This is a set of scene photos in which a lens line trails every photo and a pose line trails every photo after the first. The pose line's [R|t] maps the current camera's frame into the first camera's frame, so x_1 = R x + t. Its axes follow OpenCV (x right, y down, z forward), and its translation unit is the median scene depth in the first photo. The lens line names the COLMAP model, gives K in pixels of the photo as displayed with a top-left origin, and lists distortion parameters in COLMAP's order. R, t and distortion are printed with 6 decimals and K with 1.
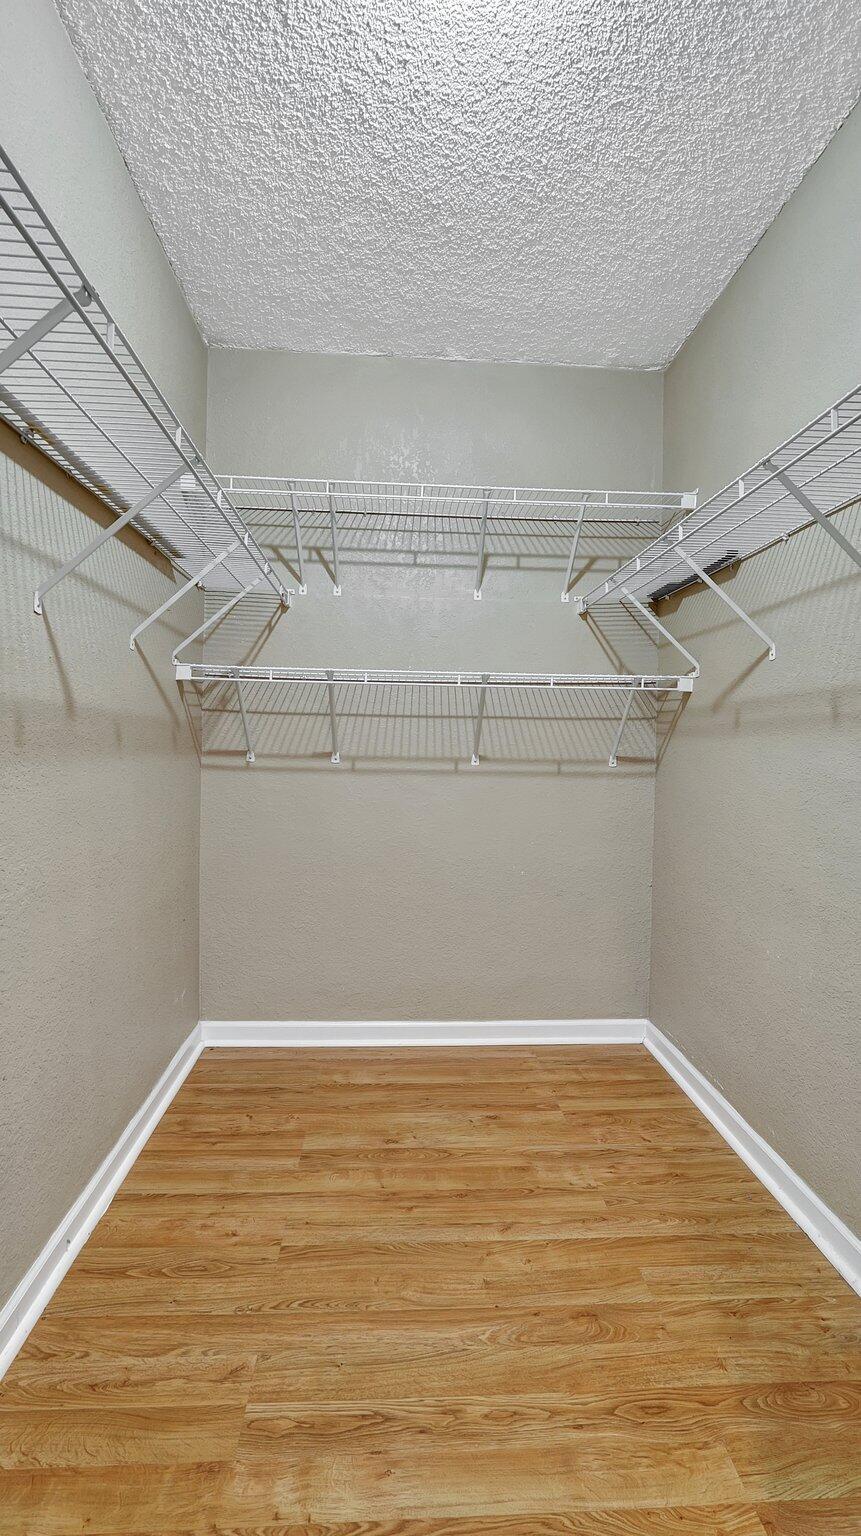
lens RADIAL K [[691.8, 0, 368.5], [0, 691.8, 842.5], [0, 0, 1]] dist [0.002924, 0.003105]
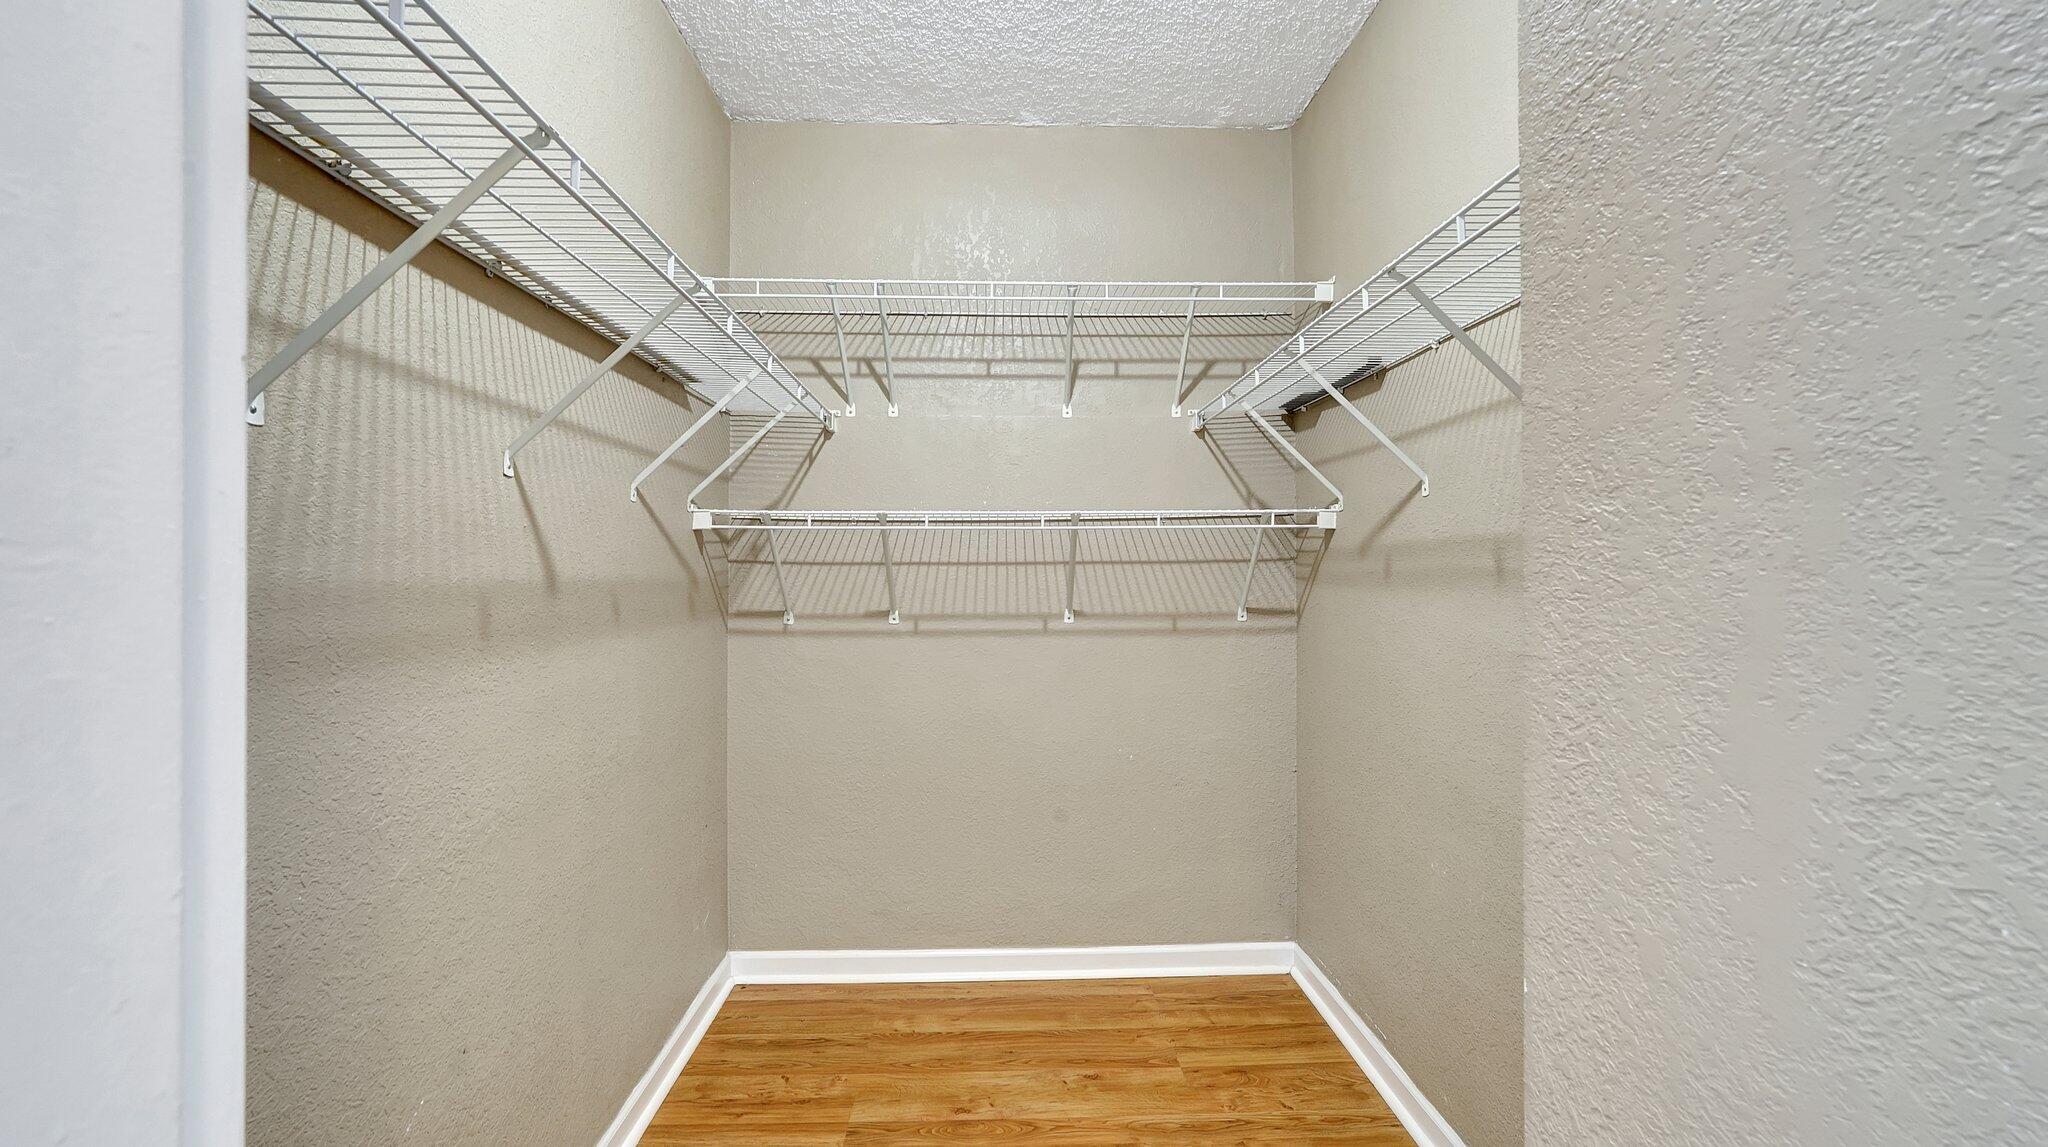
lens RADIAL K [[922.4, 0, 1032.9], [0, 922.4, 573.4], [0, 0, 1]] dist [0.002924, 0.003105]
pose [[0.999385, -0.020748, -0.028260, 0.148602], [0.019892, 0.999345, -0.030229, -0.141328], [0.028869, 0.029649, 0.999143, -0.068162]]
